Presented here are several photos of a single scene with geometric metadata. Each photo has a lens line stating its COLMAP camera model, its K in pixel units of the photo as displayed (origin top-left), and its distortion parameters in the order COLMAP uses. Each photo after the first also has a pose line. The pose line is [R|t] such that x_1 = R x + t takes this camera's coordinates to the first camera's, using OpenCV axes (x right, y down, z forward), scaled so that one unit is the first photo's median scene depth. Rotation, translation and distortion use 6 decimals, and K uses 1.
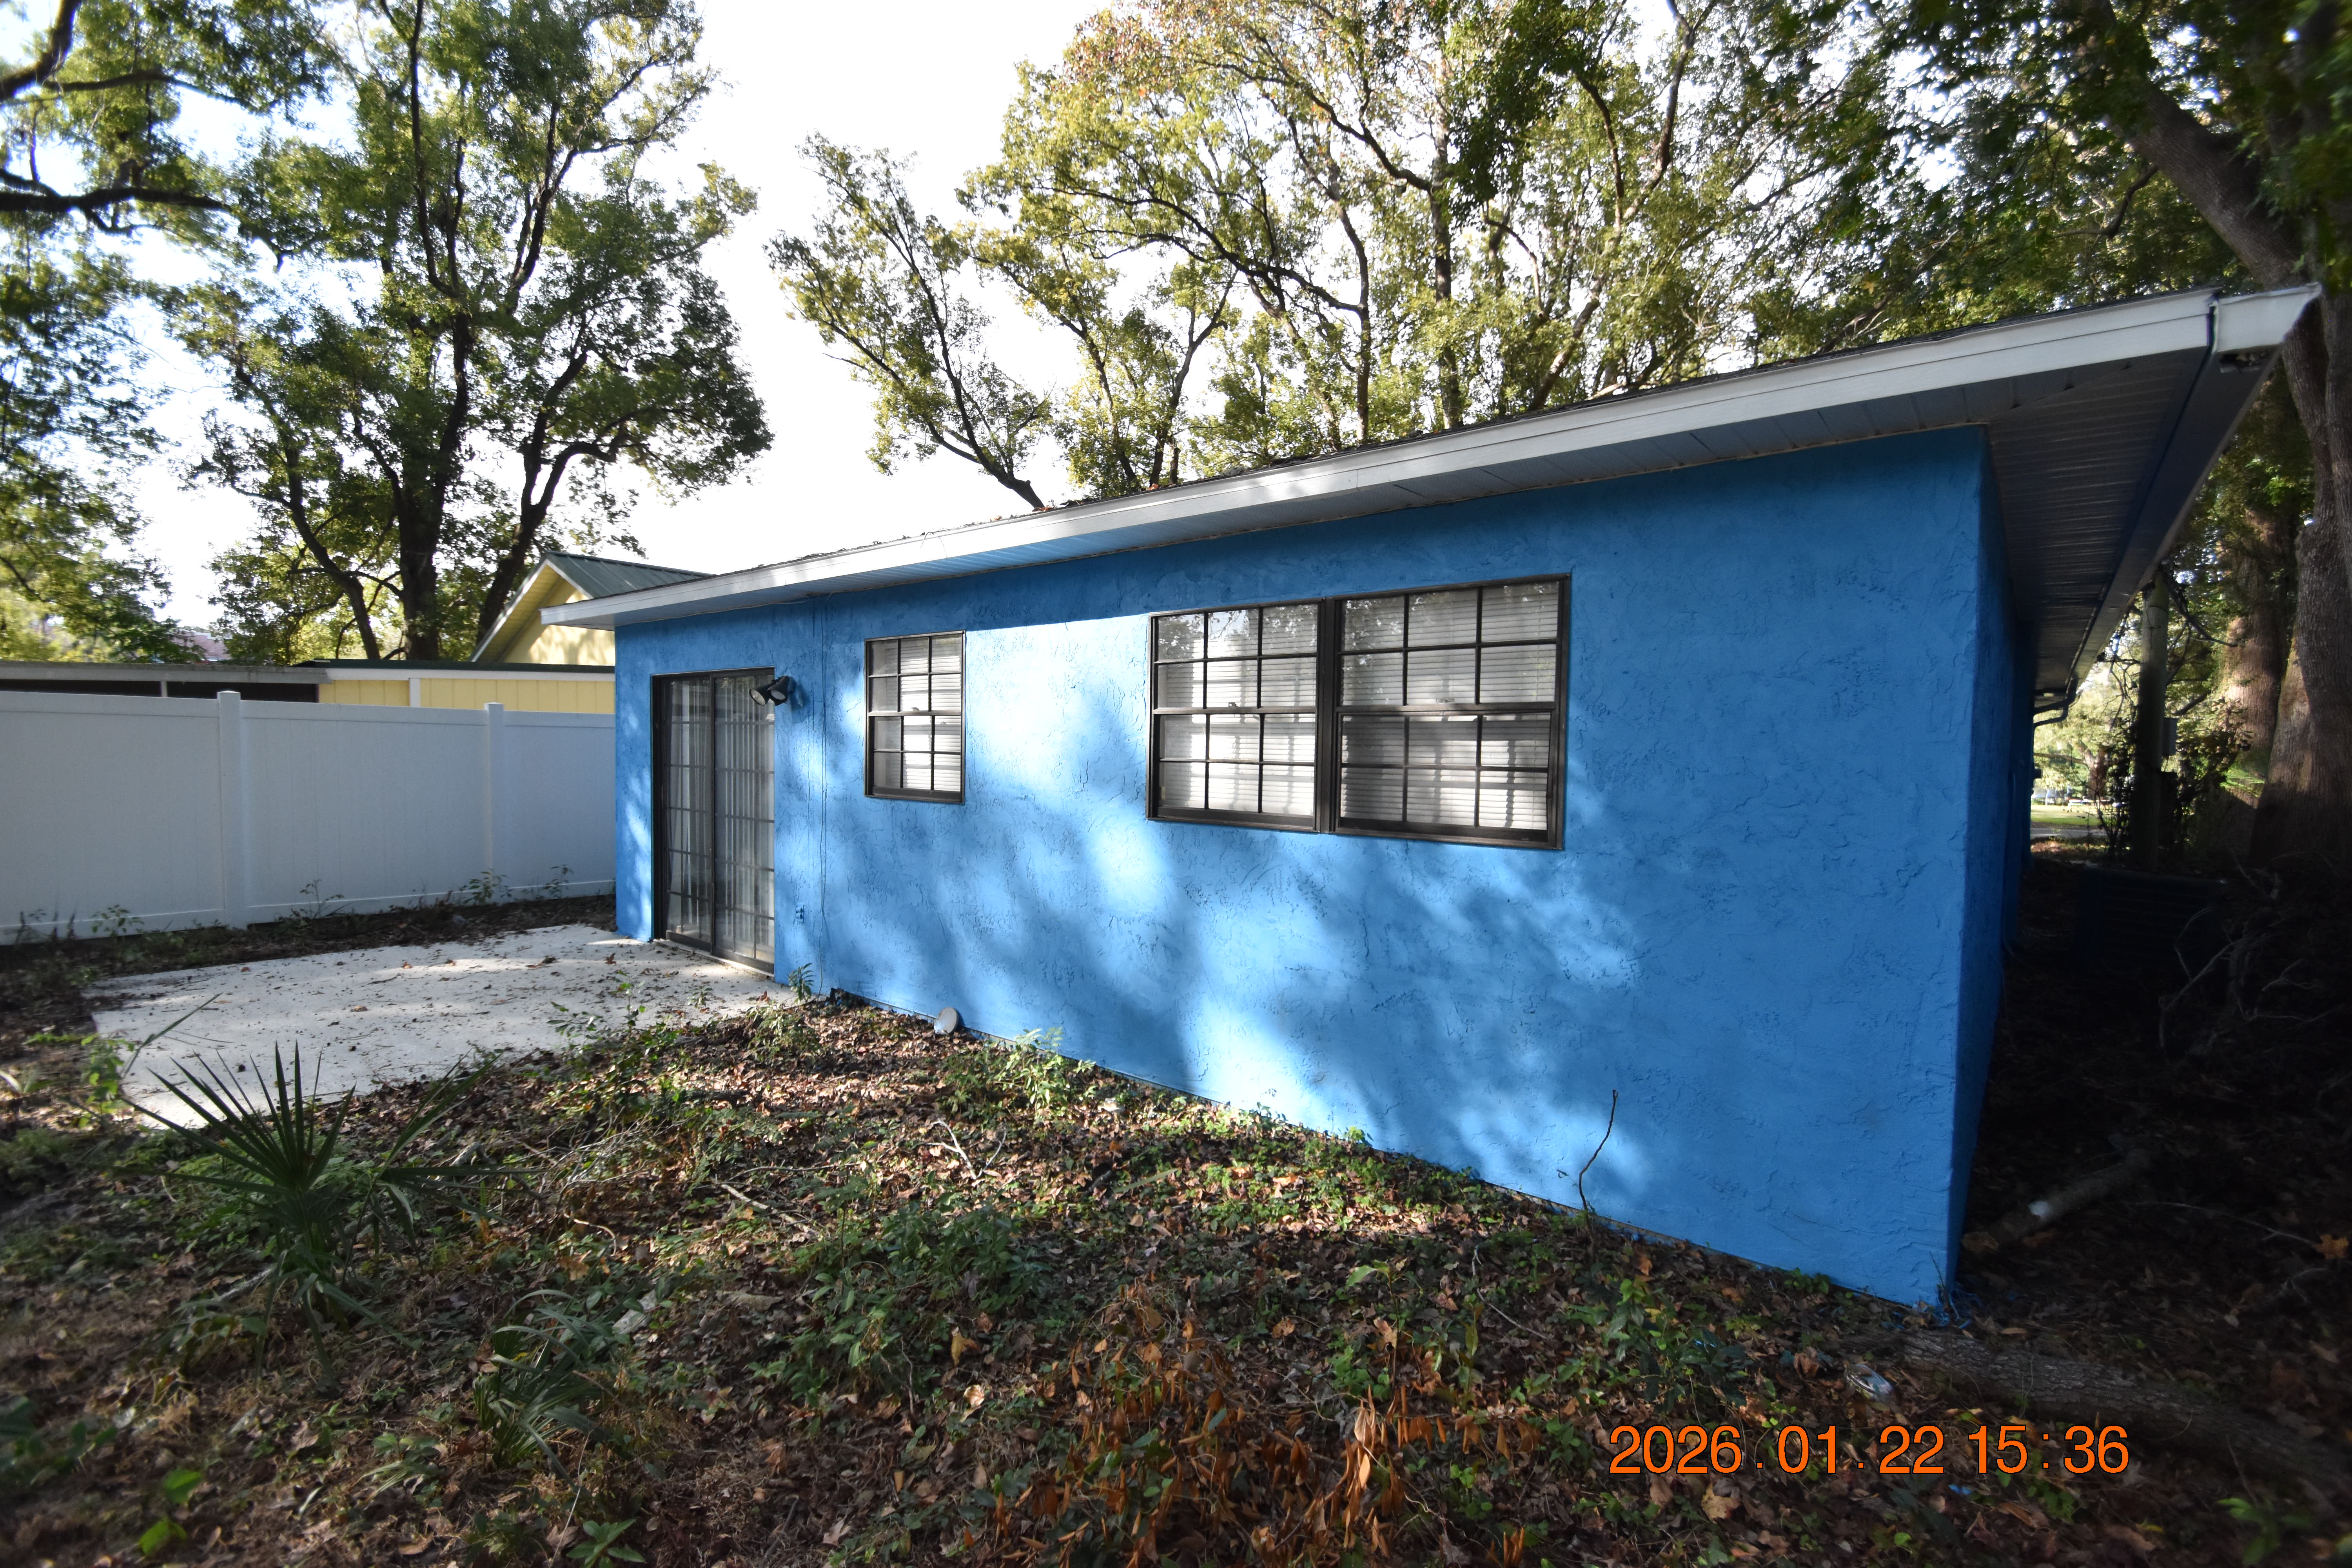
lens RADIAL K [[1035.3, 0, 1176.0], [0, 1035.3, 784.0], [0, 0, 1]] dist [-0.000297, -0.000016]
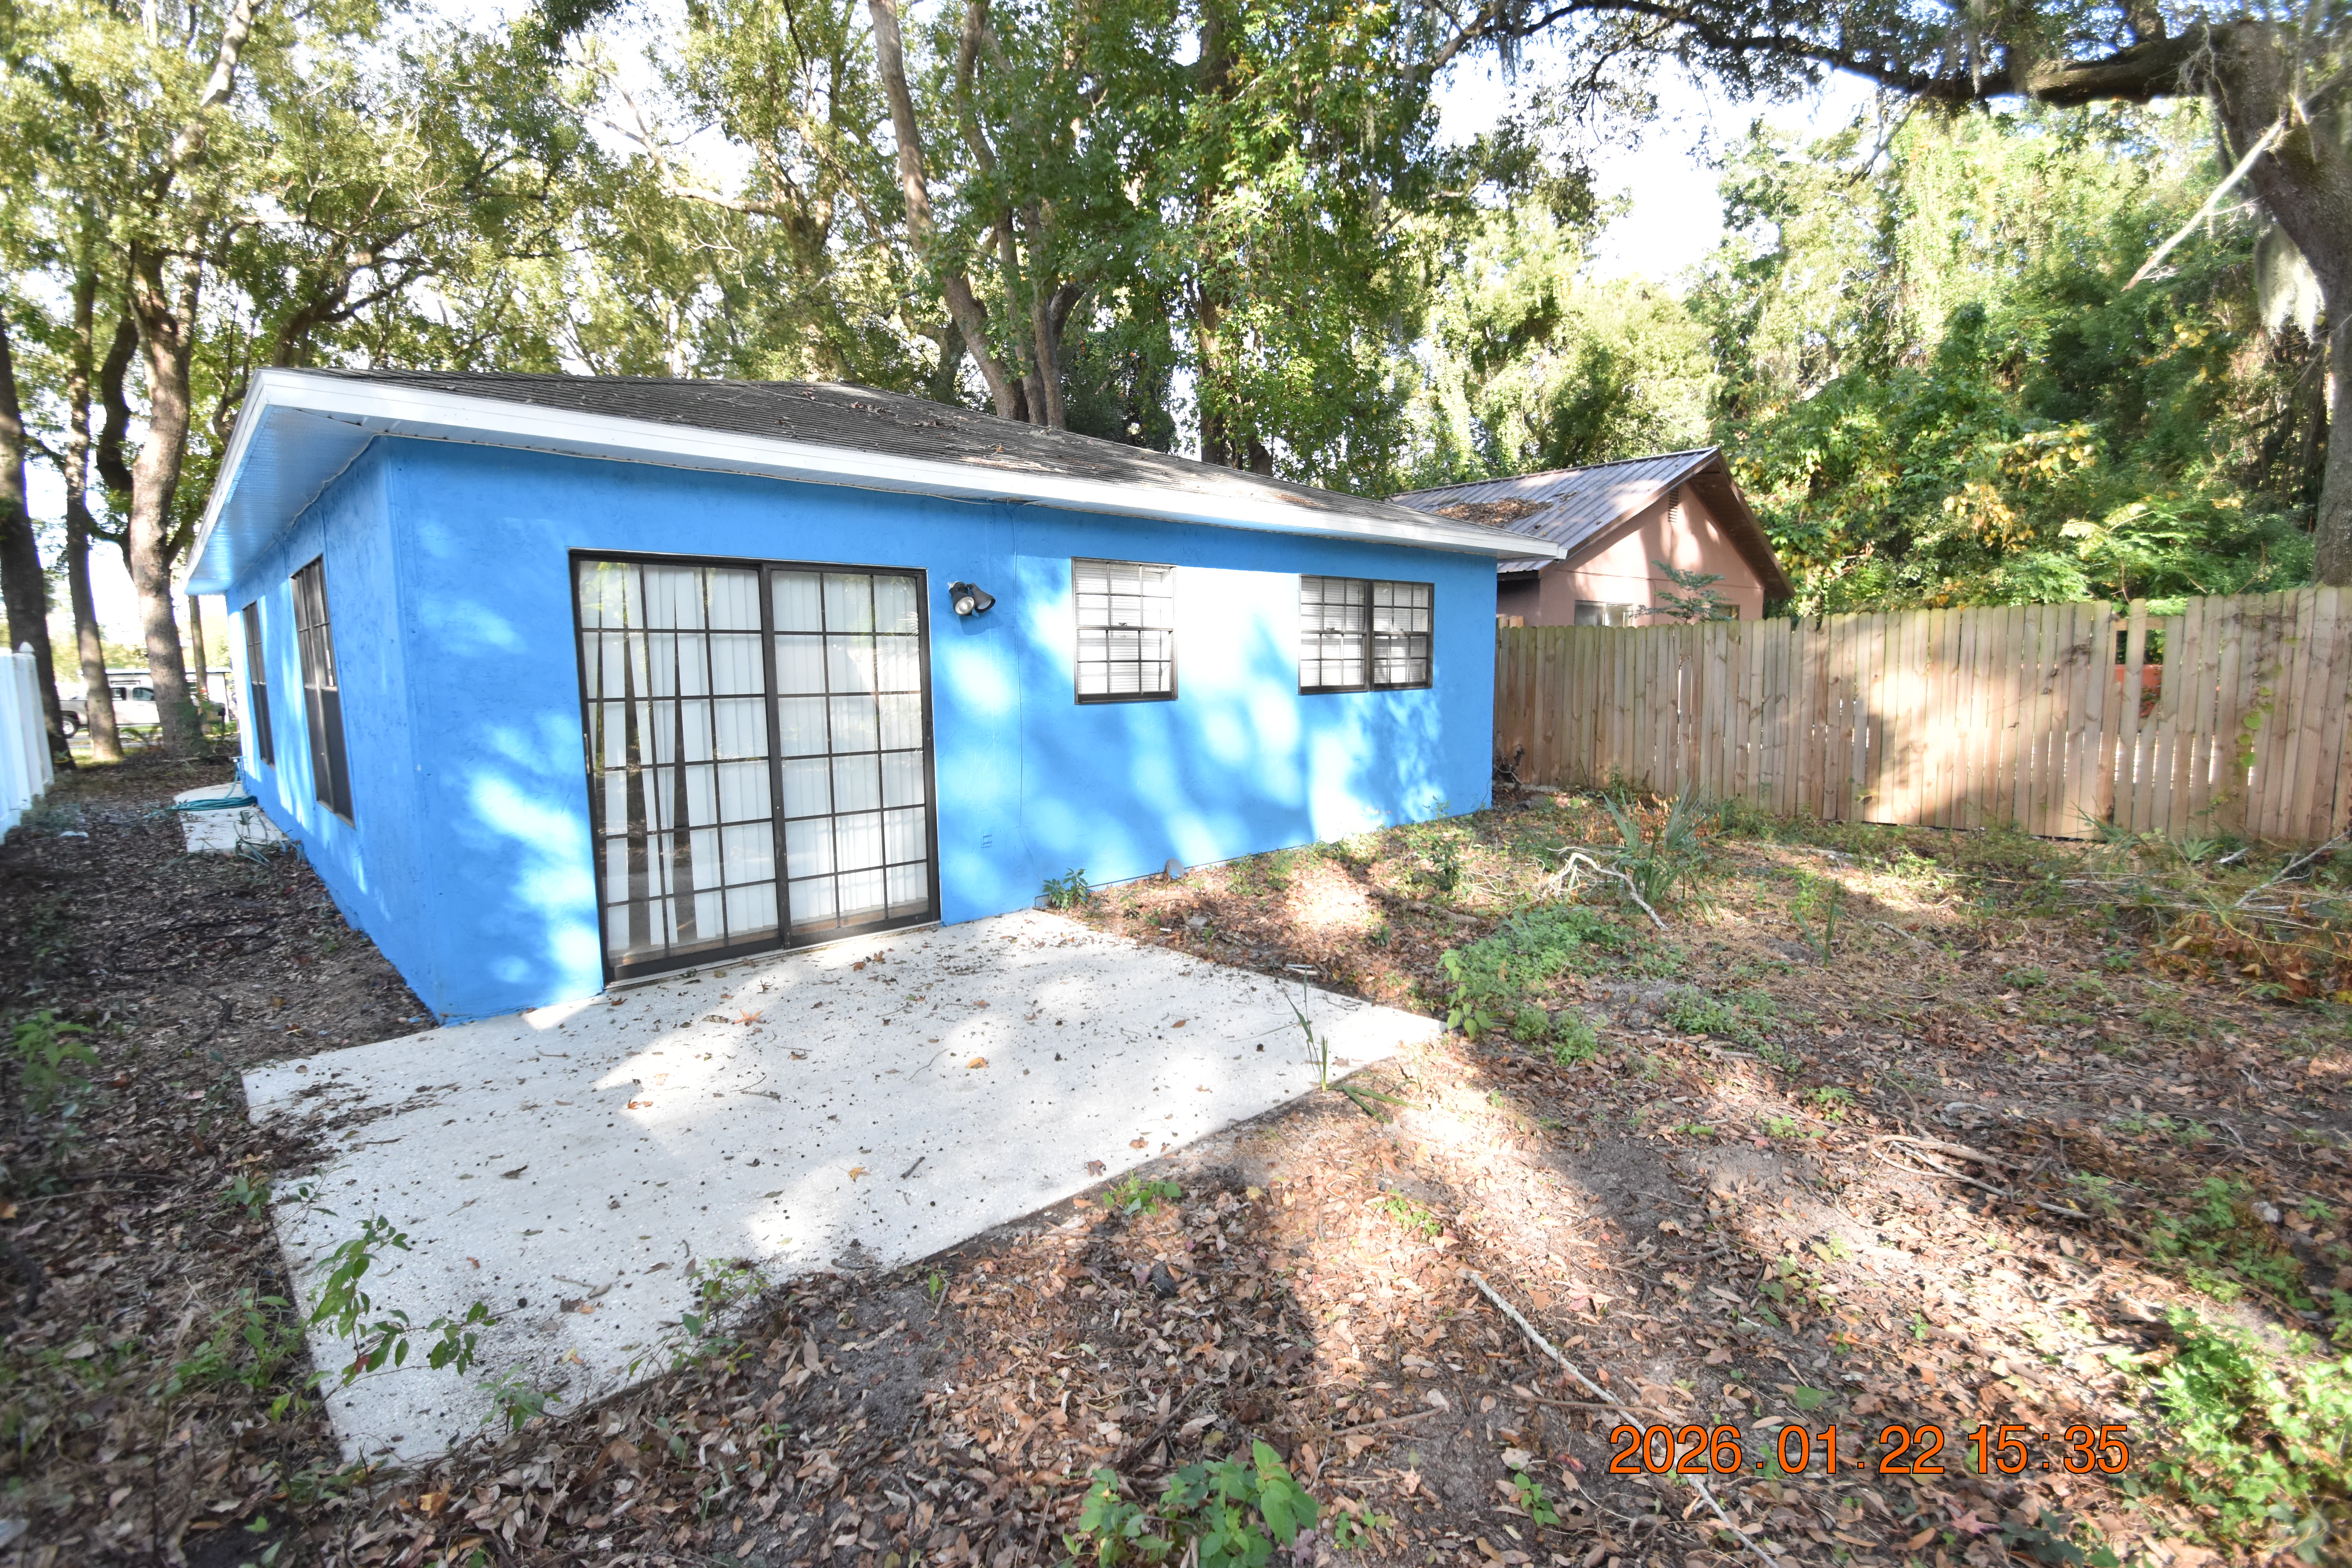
lens RADIAL K [[1078.2, 0, 1174.0], [0, 1078.2, 753.8], [0, 0, 1]] dist [-0.090271, 0.000004]
pose [[0.108144, -0.113099, 0.987681, -2.057022], [0.041913, 0.993143, 0.109135, -0.081043], [-0.993251, 0.029594, 0.112143, 1.134073]]
